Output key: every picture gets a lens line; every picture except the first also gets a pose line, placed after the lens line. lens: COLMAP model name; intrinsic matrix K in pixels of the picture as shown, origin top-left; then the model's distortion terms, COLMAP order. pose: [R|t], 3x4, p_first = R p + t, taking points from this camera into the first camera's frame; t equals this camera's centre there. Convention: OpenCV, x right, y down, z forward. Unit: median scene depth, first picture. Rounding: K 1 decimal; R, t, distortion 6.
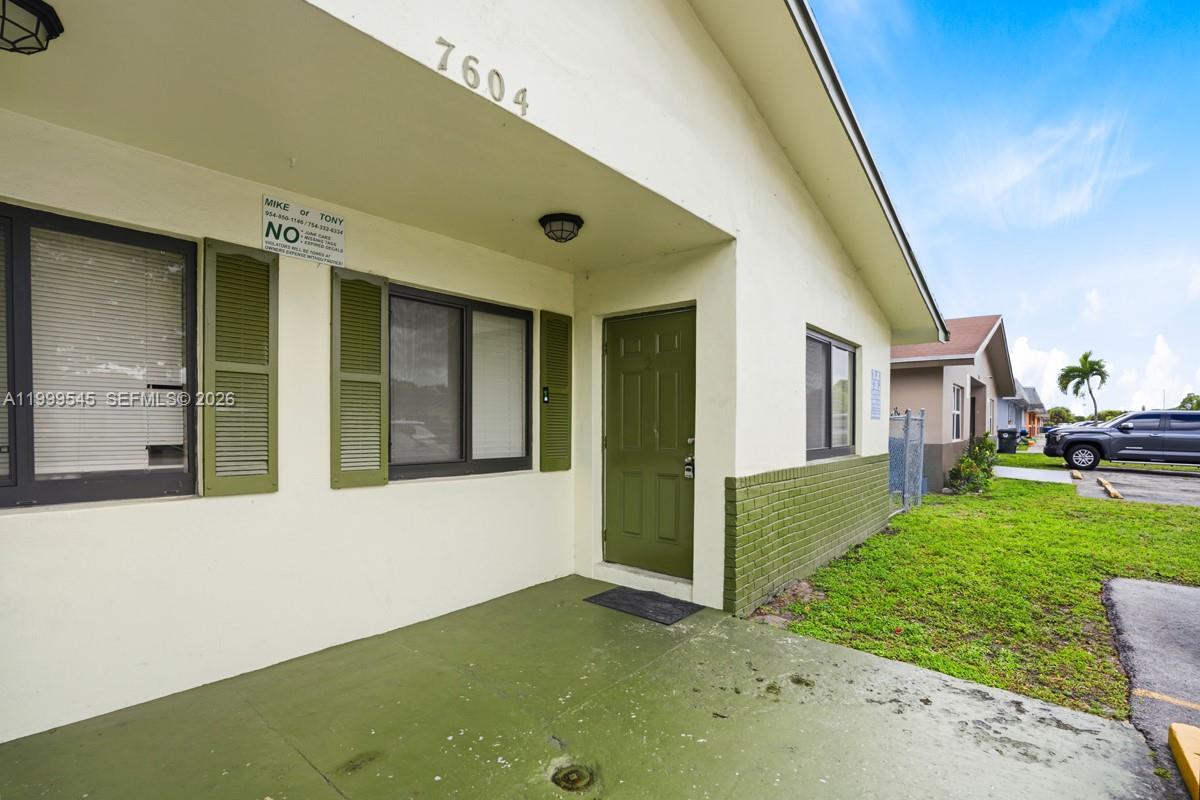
lens RADIAL K [[567.8, 0, 571.8], [0, 567.8, 433.9], [0, 0, 1]] dist [-0.038433, 0.000097]
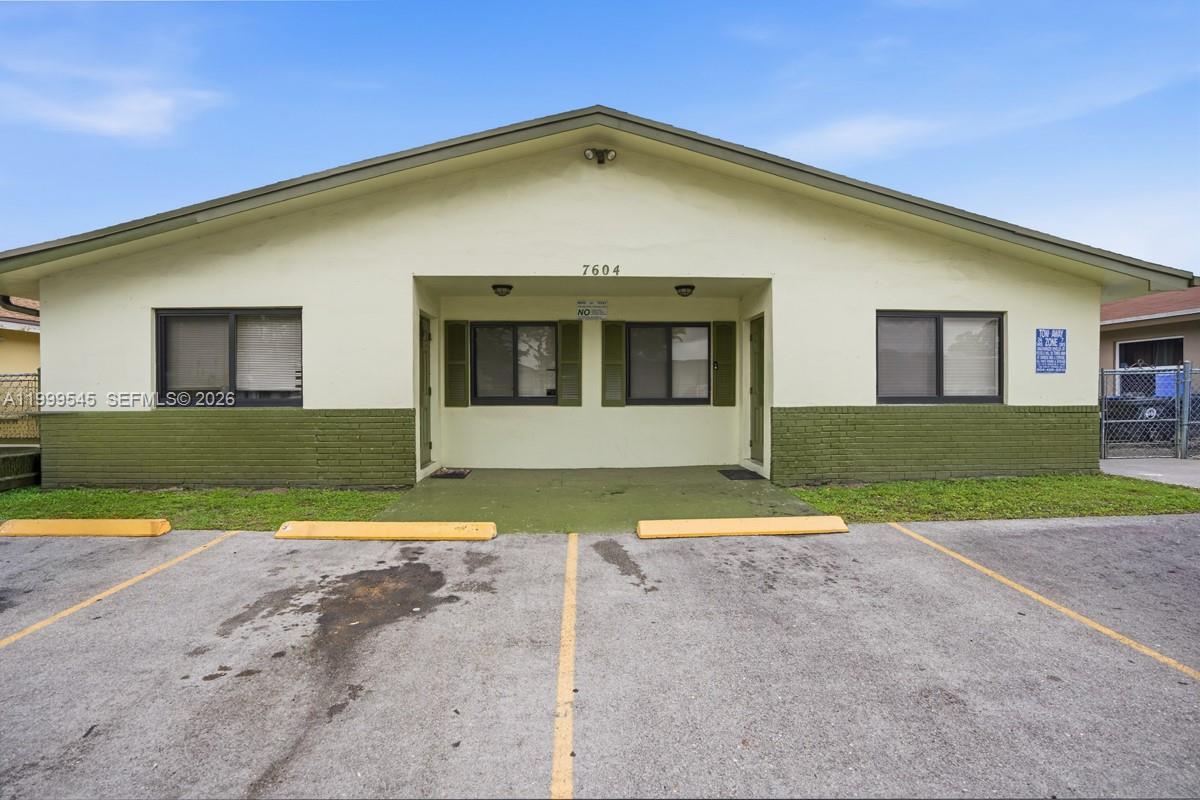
lens RADIAL K [[551.0, 0, 585.3], [0, 551.0, 397.7], [0, 0, 1]] dist [-0.064289, 0.026416]
pose [[0.677733, 0.008036, -0.735264, 1.377883], [-0.005213, 0.999968, 0.006125, 0.041775], [0.735289, -0.000318, 0.677753, -0.772239]]
